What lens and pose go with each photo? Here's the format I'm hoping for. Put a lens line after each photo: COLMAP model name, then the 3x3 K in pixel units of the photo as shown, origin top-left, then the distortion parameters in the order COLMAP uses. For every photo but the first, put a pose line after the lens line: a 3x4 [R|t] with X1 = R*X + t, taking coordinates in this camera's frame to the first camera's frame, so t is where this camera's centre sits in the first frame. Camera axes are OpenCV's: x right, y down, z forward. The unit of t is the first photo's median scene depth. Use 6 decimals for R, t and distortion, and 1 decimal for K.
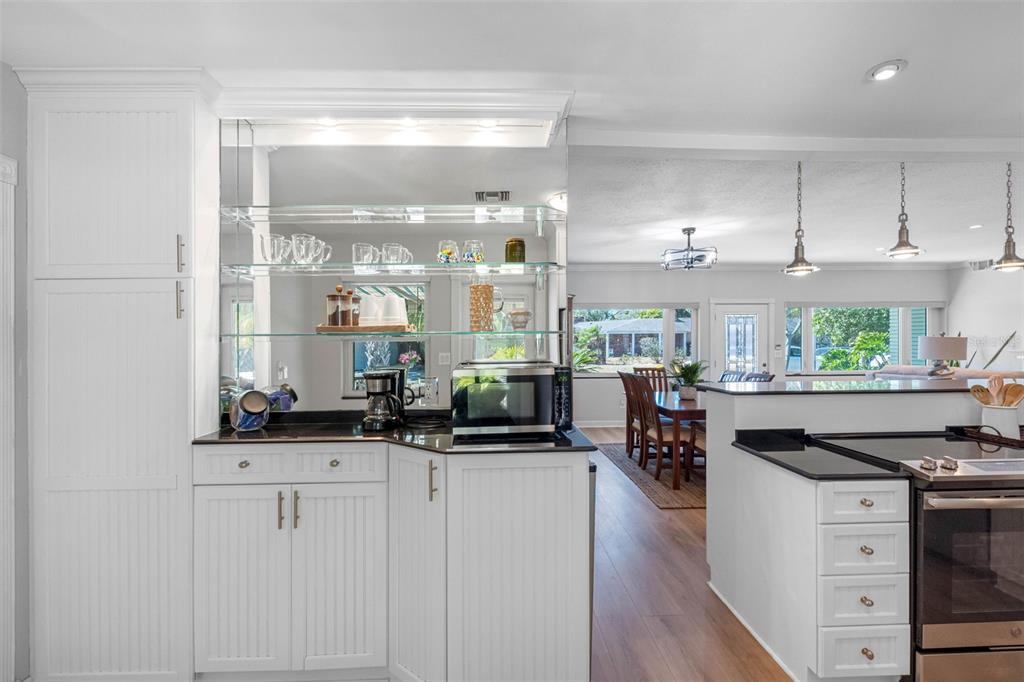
lens RADIAL K [[474.7, 0, 490.3], [0, 474.7, 354.4], [0, 0, 1]] dist [-0.013965, -0.000297]
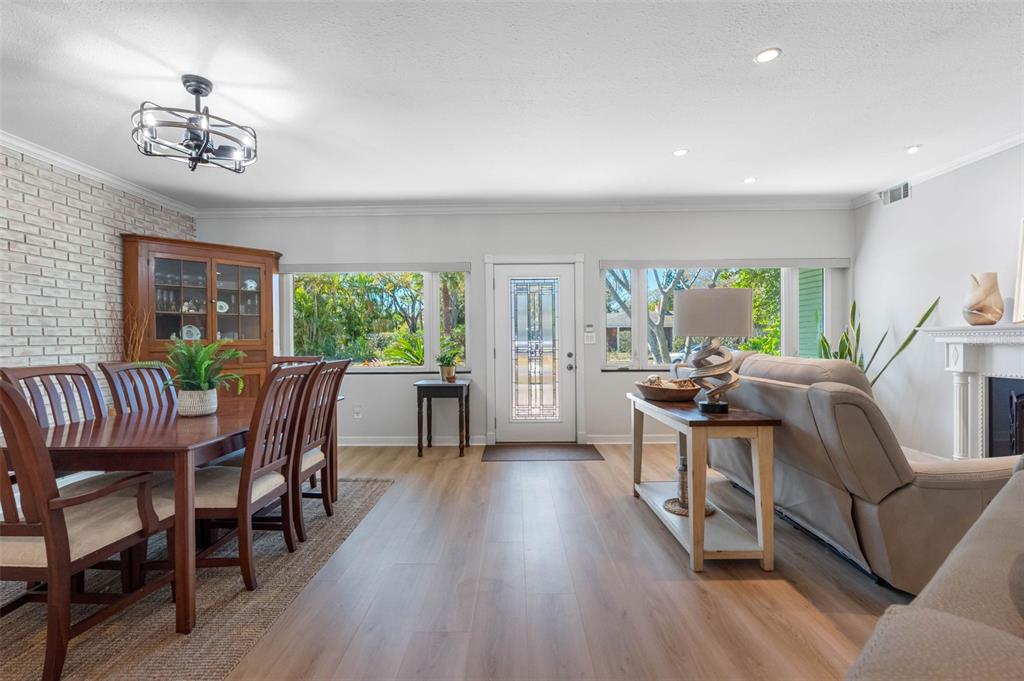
lens RADIAL K [[455.6, 0, 509.4], [0, 455.6, 344.0], [0, 0, 1]] dist [-0.005516, -0.000069]
pose [[0.999796, -0.002637, -0.020011, 0.507881], [0.002309, 0.999863, -0.016393, 0.017010], [0.020052, 0.016343, 0.999665, 0.357034]]
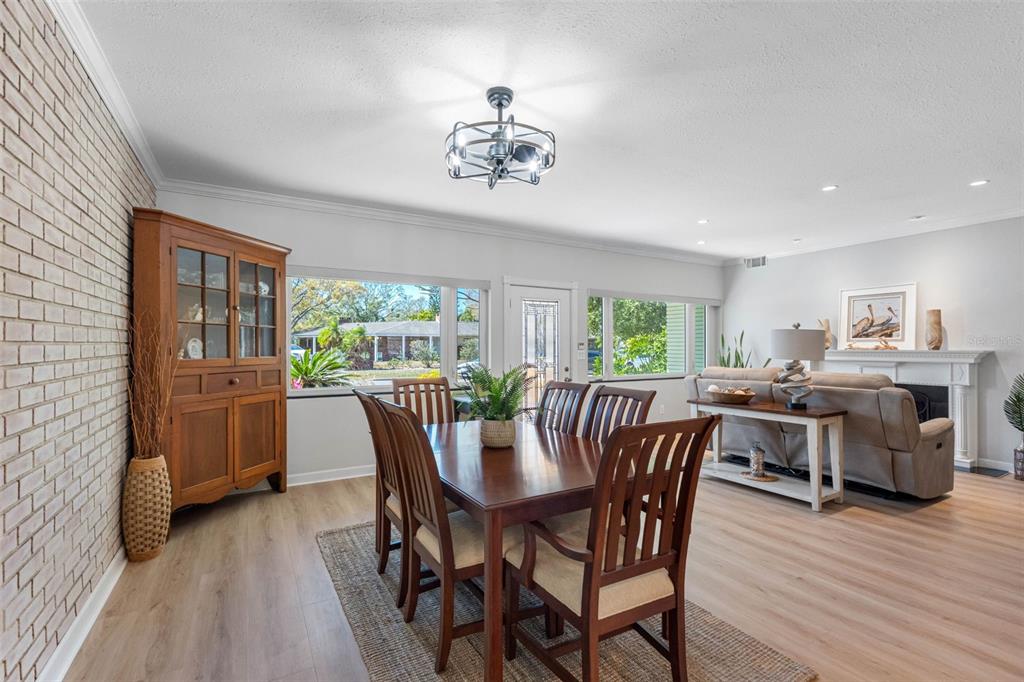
lens RADIAL K [[455.6, 0, 509.4], [0, 455.6, 344.5], [0, 0, 1]] dist [-0.005516, -0.000069]
pose [[0.869112, 0.008420, 0.494544, 0.136003], [0.006927, 0.999550, -0.029192, 0.003021], [-0.494567, 0.028797, 0.868662, 0.406698]]
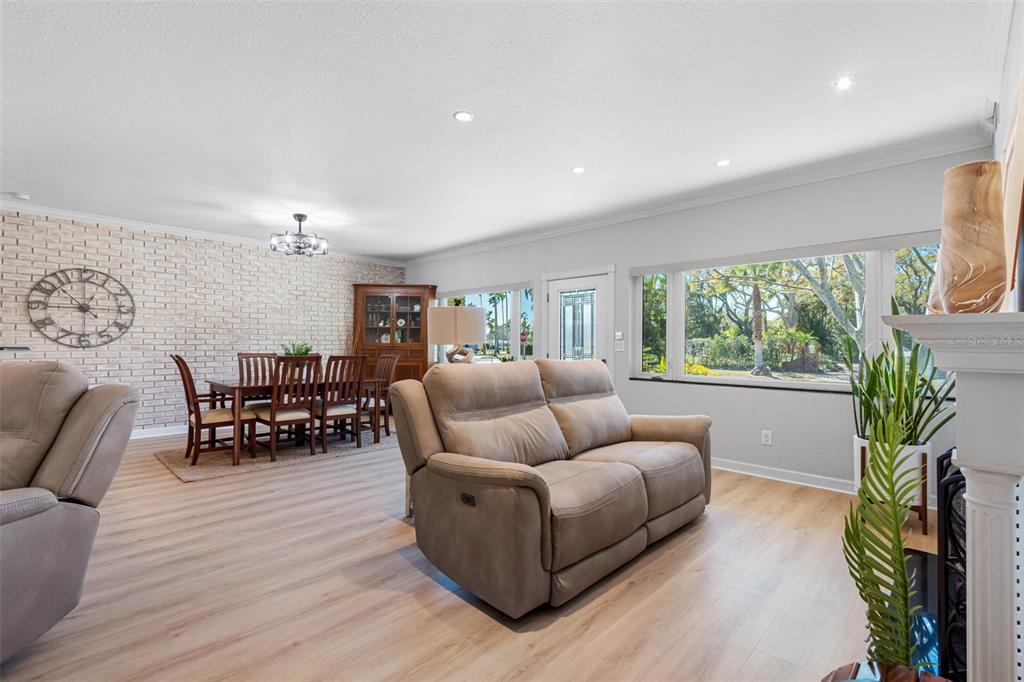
lens RADIAL K [[455.6, 0, 509.4], [0, 455.6, 344.5], [0, 0, 1]] dist [-0.005516, -0.000069]
pose [[0.707629, 0.010466, -0.706507, 0.956571], [-0.030923, 0.999391, -0.016168, 0.012176], [0.705907, 0.033288, 0.707522, 0.427428]]
